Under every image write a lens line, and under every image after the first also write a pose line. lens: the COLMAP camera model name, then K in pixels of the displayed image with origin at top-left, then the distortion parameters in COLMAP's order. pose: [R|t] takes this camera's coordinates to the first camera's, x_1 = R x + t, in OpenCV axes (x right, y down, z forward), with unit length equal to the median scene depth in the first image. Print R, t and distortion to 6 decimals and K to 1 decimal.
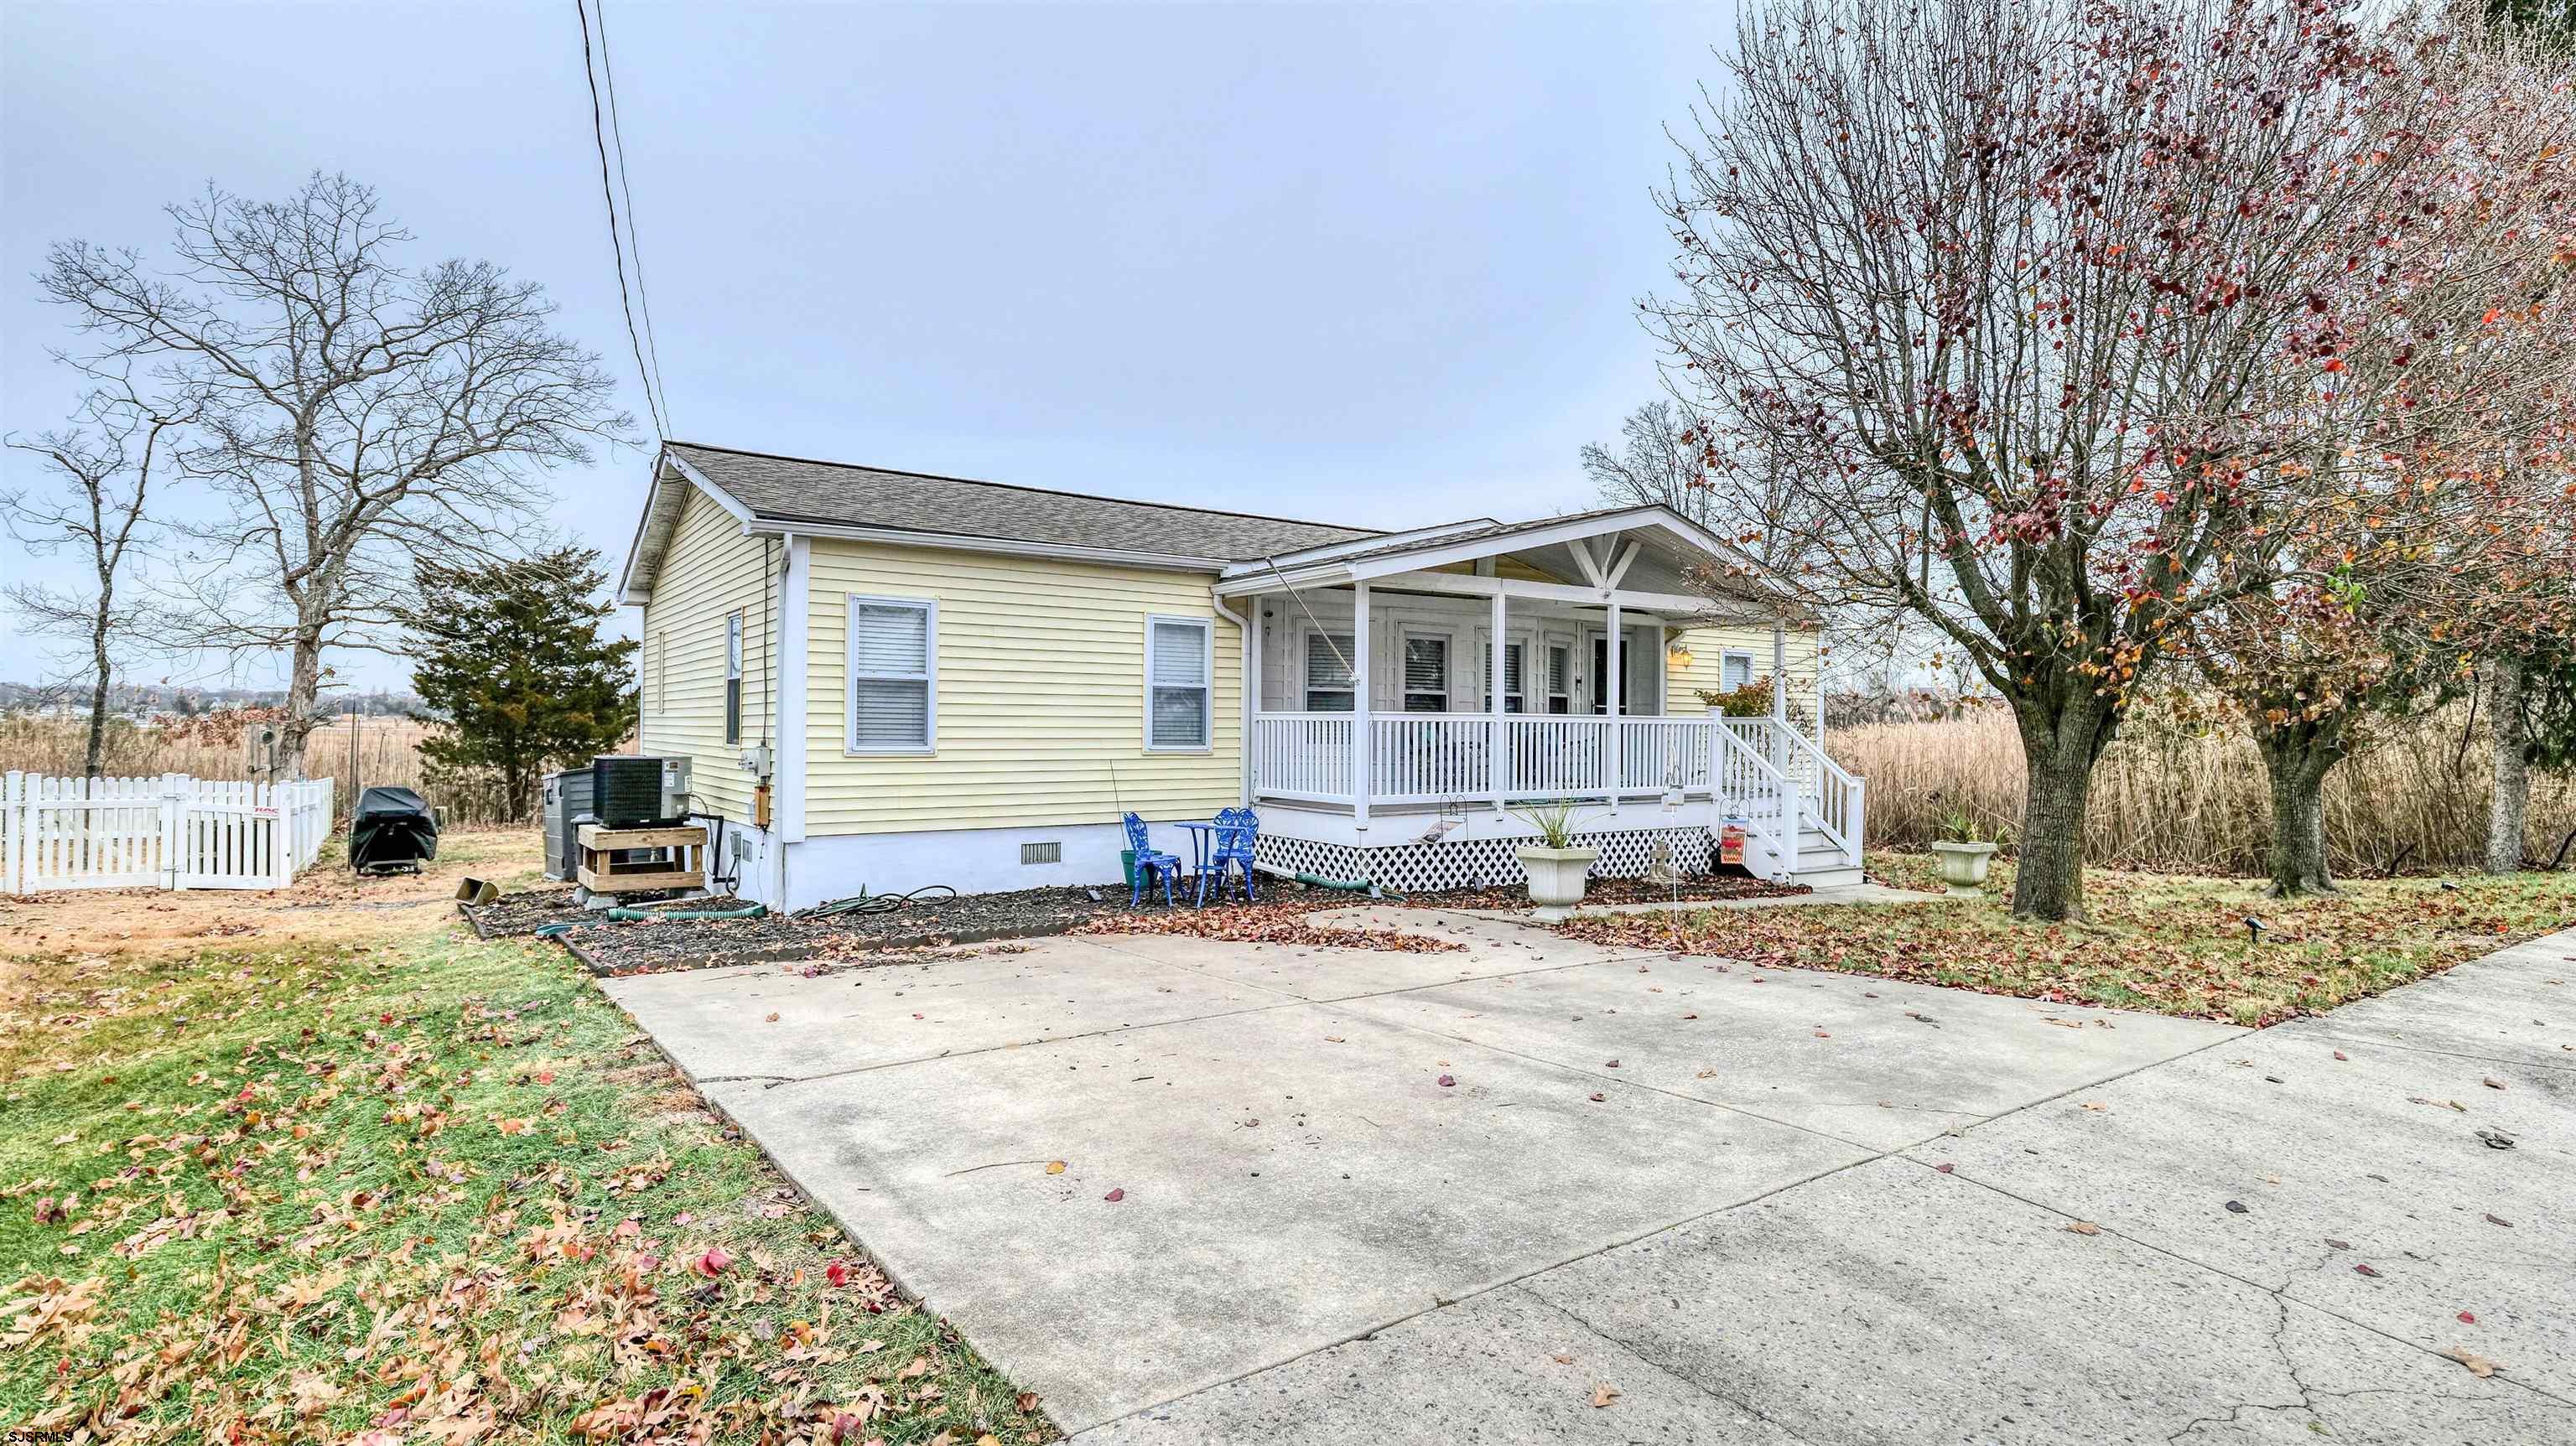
lens RADIAL K [[1246.7, 0, 1268.1], [0, 1246.7, 717.9], [0, 0, 1]] dist [0.001399, 0.000194]
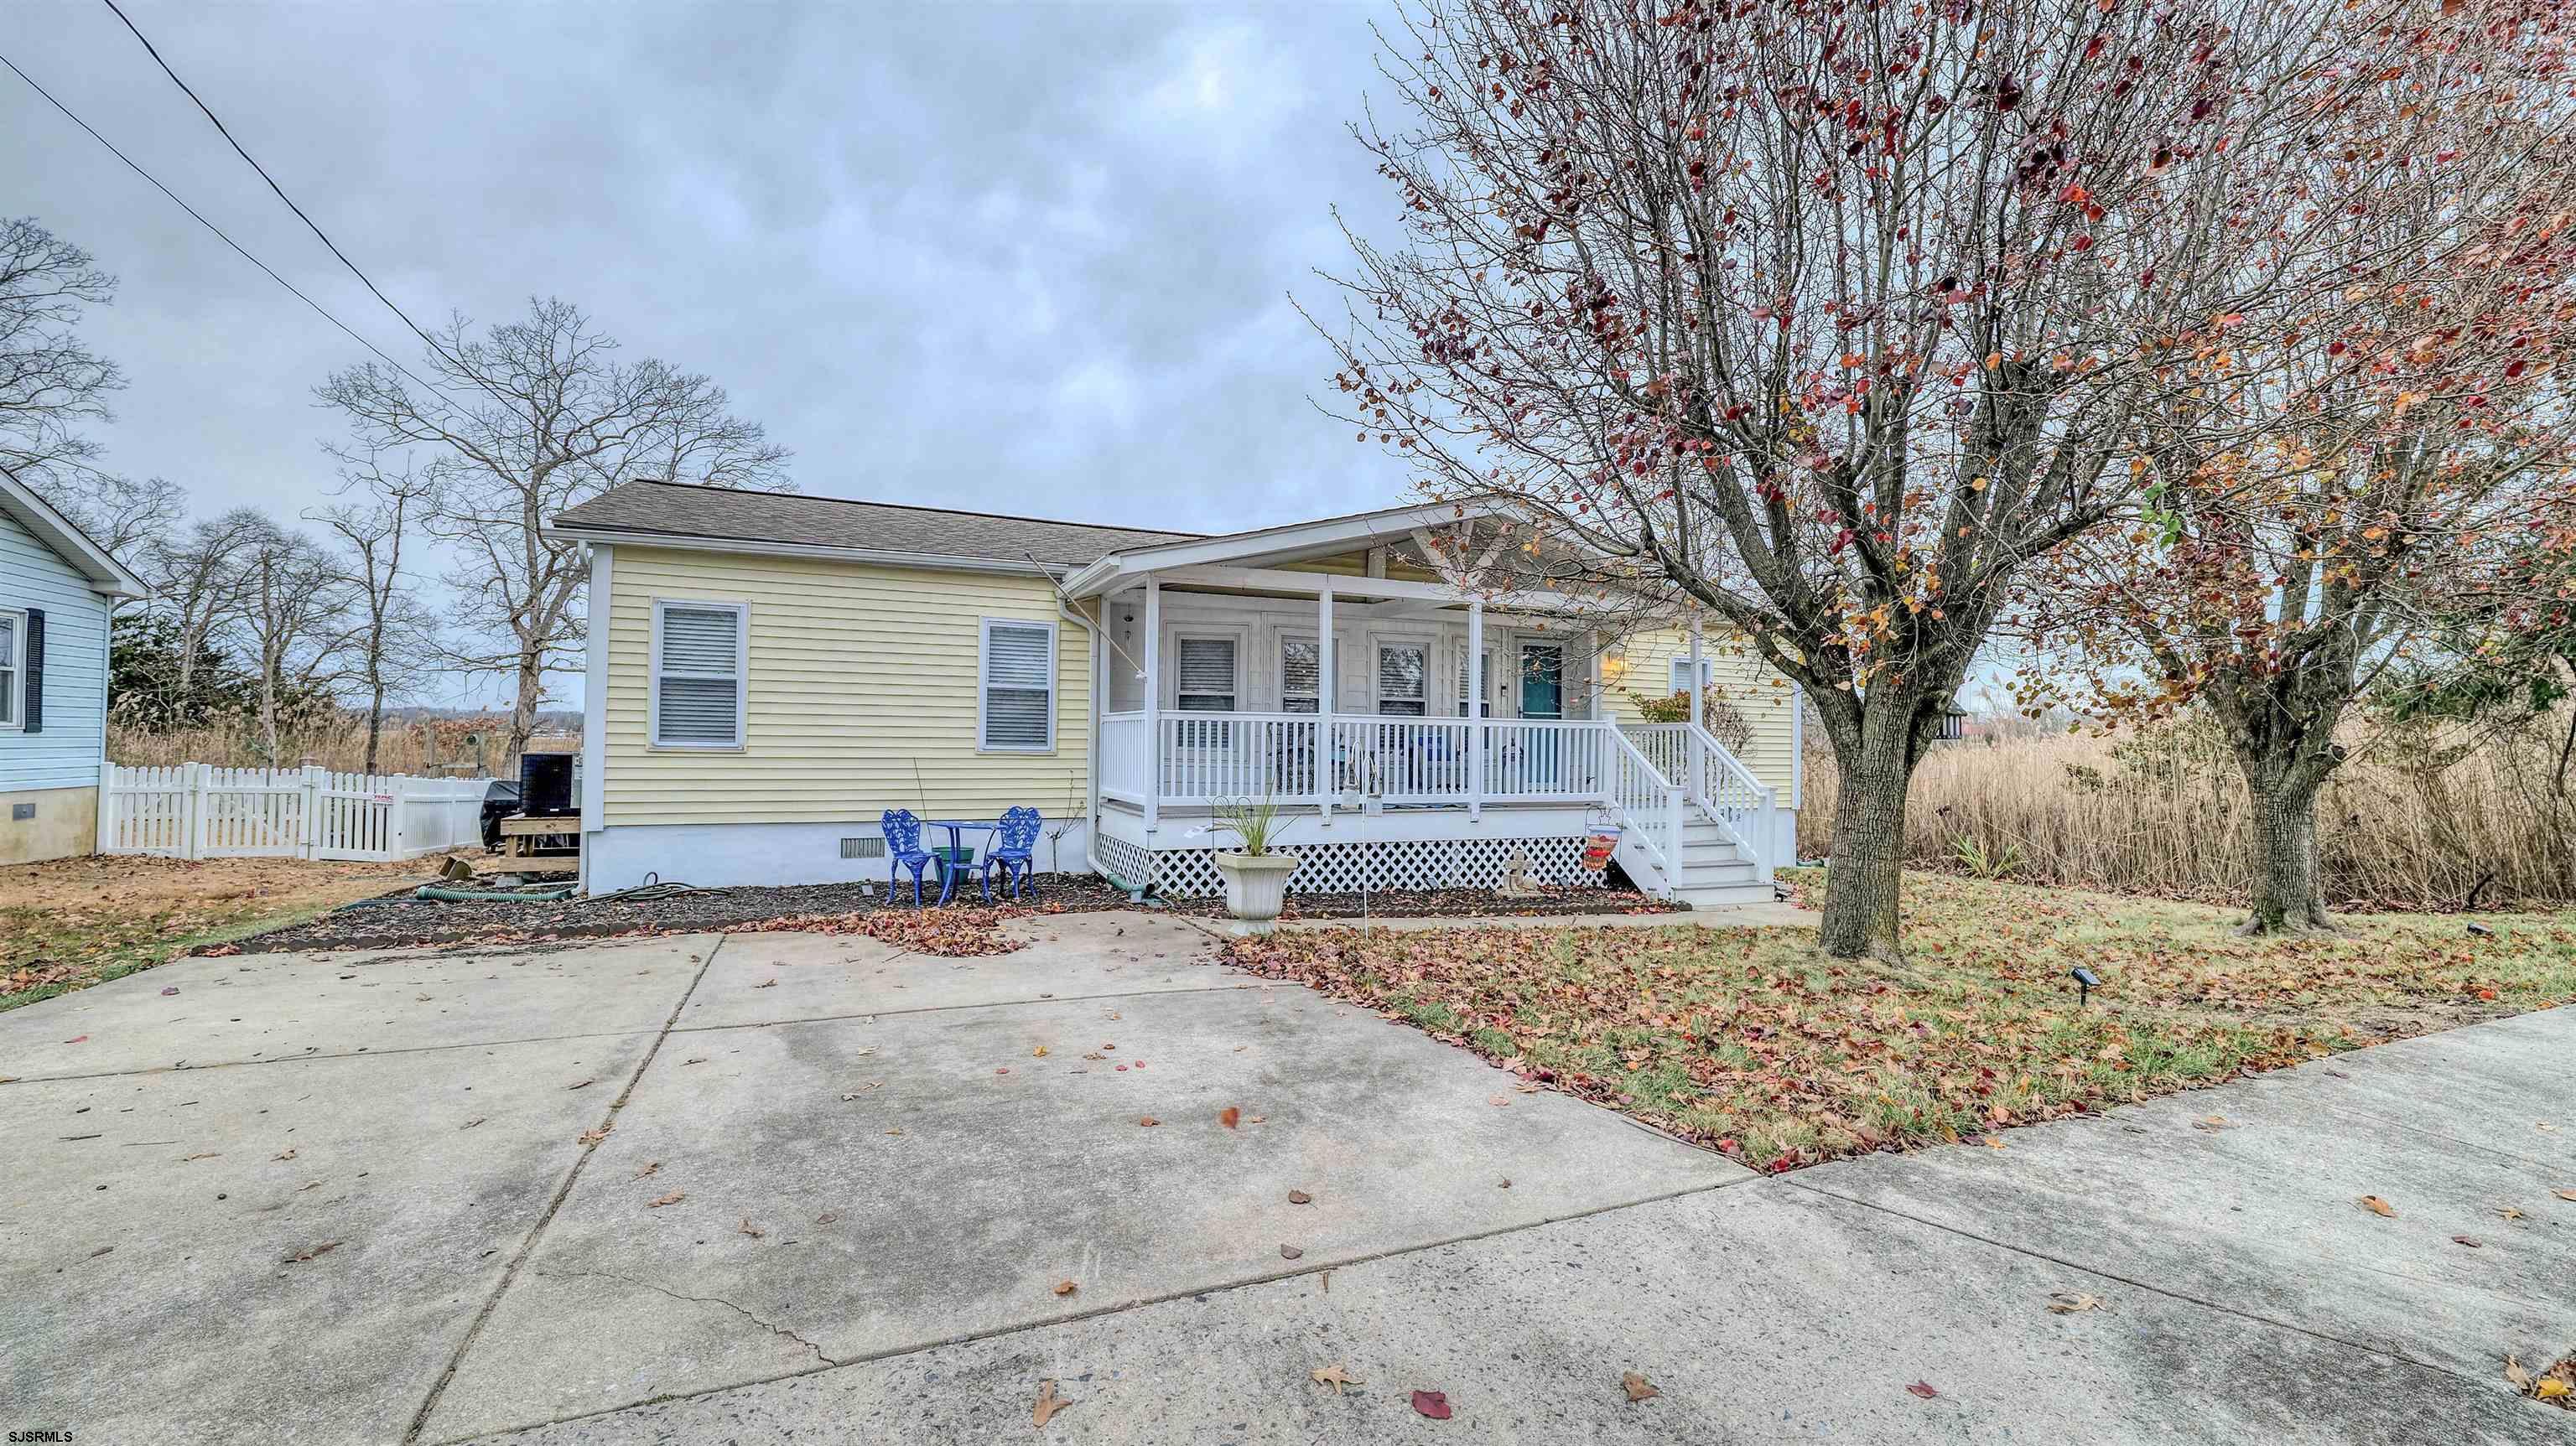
lens RADIAL K [[1041.0, 0, 1271.8], [0, 1041.0, 720.8], [0, 0, 1]] dist [-0.015509, 0.002144]
pose [[0.981374, -0.000070, -0.192106, 0.302114], [-0.003144, 0.999860, -0.016429, 0.015331], [0.192080, 0.016727, 0.981237, 0.206310]]
